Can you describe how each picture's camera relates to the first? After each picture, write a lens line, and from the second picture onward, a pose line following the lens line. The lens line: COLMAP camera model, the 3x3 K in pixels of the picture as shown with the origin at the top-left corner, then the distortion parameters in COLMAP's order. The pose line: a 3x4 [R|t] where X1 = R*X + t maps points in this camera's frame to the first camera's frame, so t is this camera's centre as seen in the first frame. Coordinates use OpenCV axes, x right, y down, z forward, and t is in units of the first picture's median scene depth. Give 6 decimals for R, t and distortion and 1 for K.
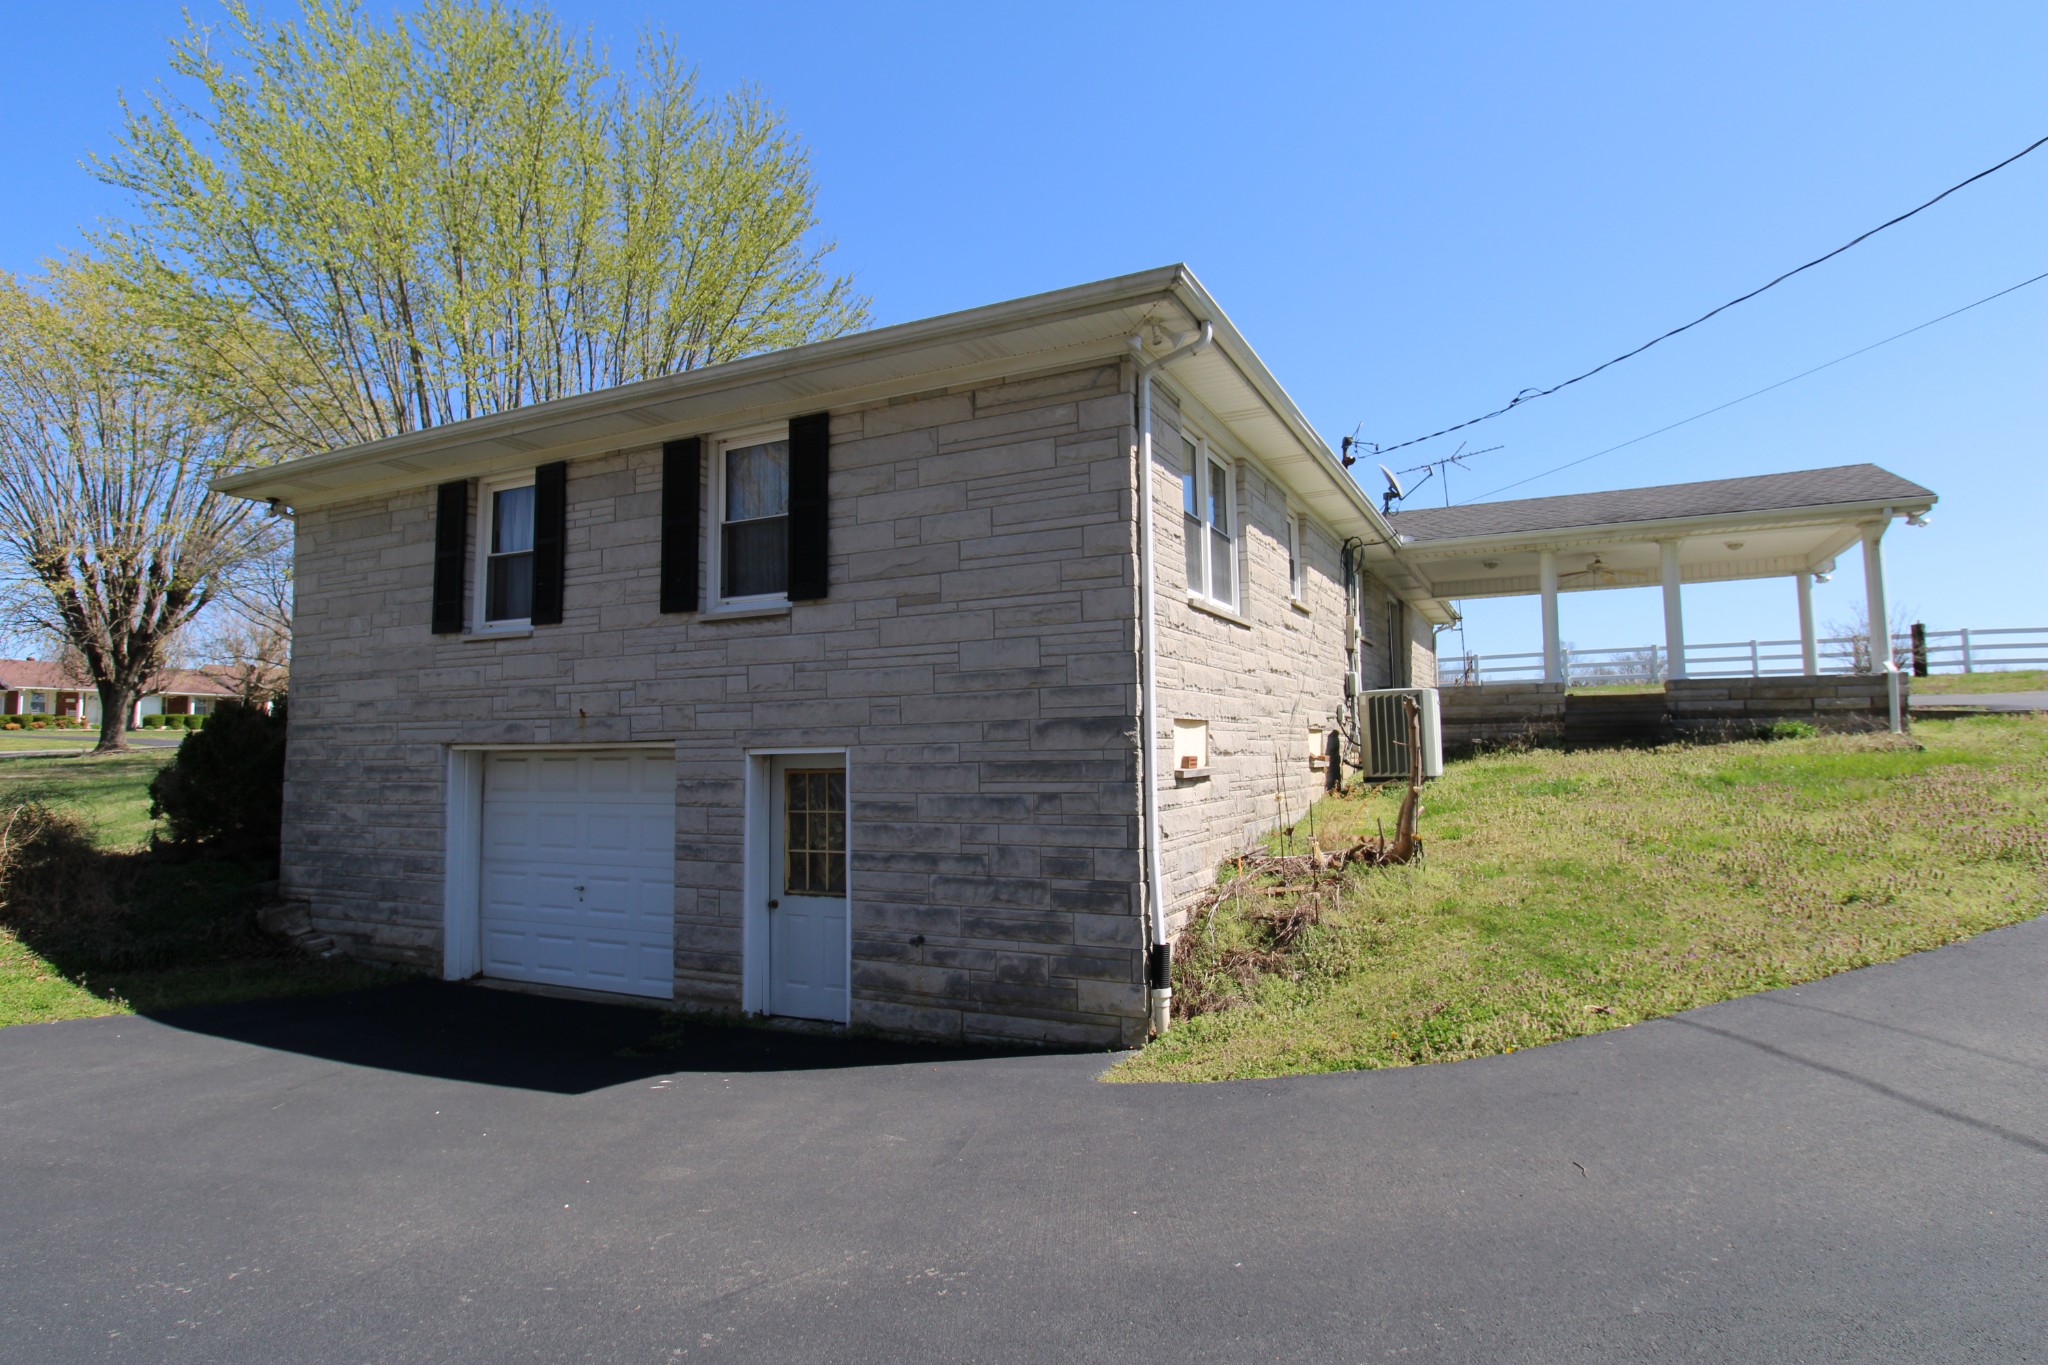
lens RADIAL K [[1075.3, 0, 1035.8], [0, 1075.3, 668.7], [0, 0, 1]] dist [-0.000385, -0.006930]
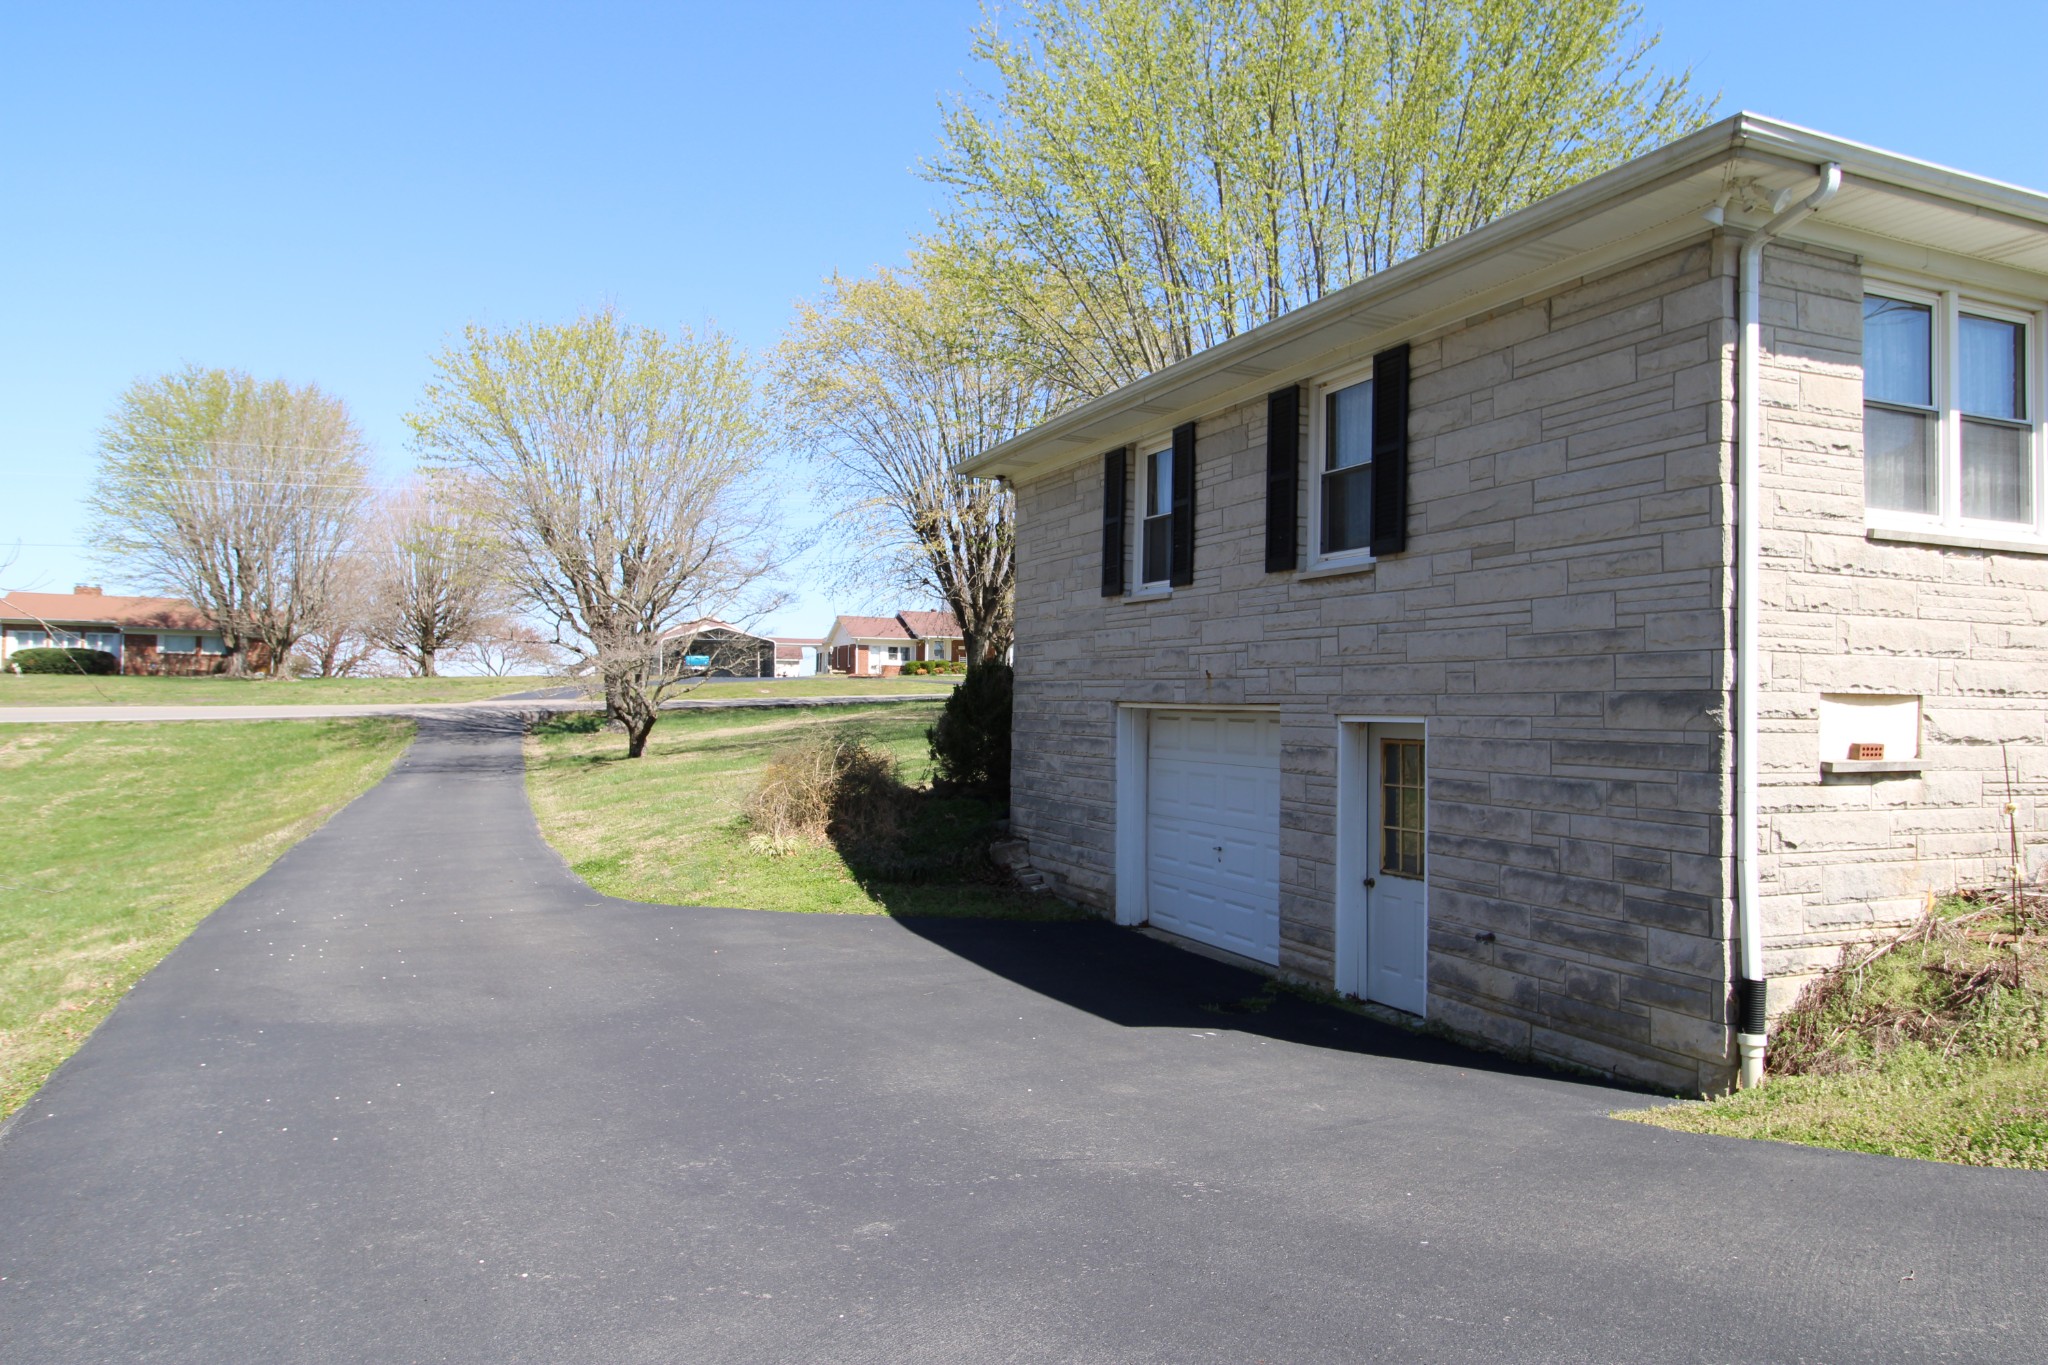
lens RADIAL K [[1359.3, 0, 1019.9], [0, 1359.3, 673.3], [0, 0, 1]] dist [0.022752, -0.008902]
pose [[0.761856, 0.008642, -0.647689, 0.299837], [0.025417, 0.998742, 0.043223, -0.021452], [0.647248, -0.049392, 0.760678, -0.086949]]
